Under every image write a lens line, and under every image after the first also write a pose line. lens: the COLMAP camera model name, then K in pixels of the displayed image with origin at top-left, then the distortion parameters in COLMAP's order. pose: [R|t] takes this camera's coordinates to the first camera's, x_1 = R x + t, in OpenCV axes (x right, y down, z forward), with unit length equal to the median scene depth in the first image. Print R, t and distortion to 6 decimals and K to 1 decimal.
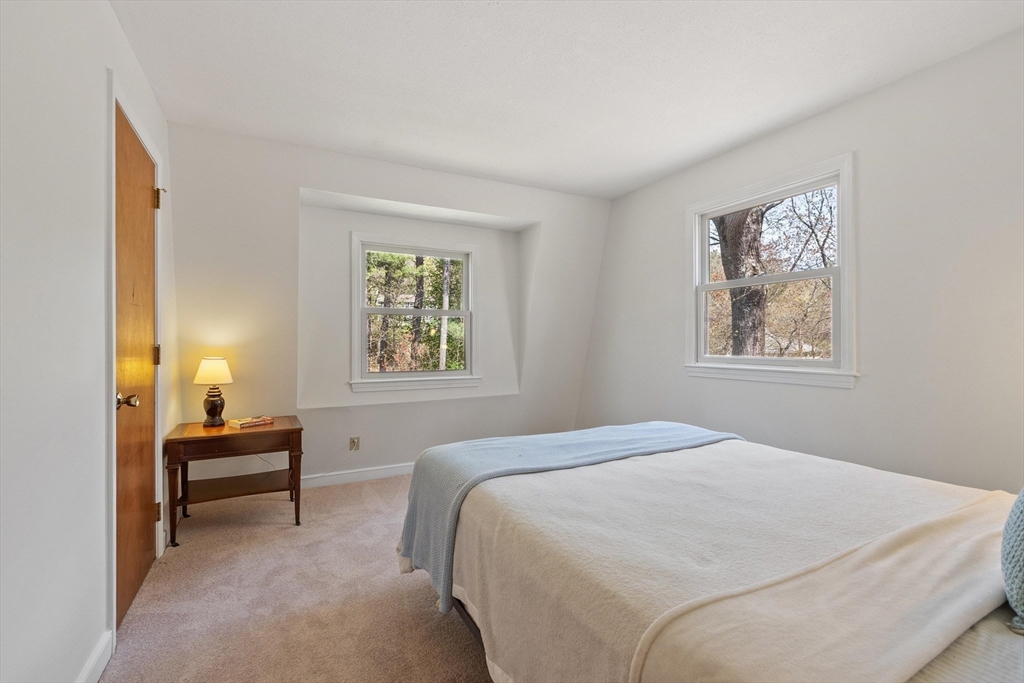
lens RADIAL K [[444.8, 0, 518.3], [0, 444.8, 338.0], [0, 0, 1]] dist [0.000248, 0.000044]
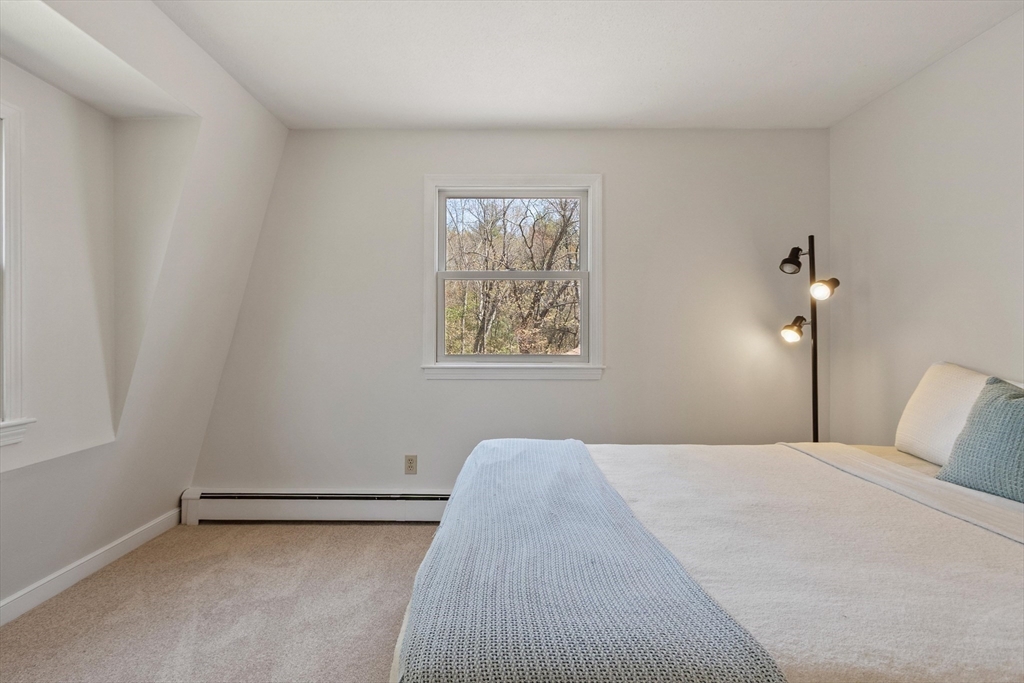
lens RADIAL K [[444.8, 0, 514.3], [0, 444.8, 346.2], [0, 0, 1]] dist [0.000248, 0.000044]
pose [[0.487831, -0.021950, 0.872662, -0.363073], [-0.011670, 0.999431, 0.031662, -0.007309], [-0.872860, -0.025629, 0.487297, 0.605472]]
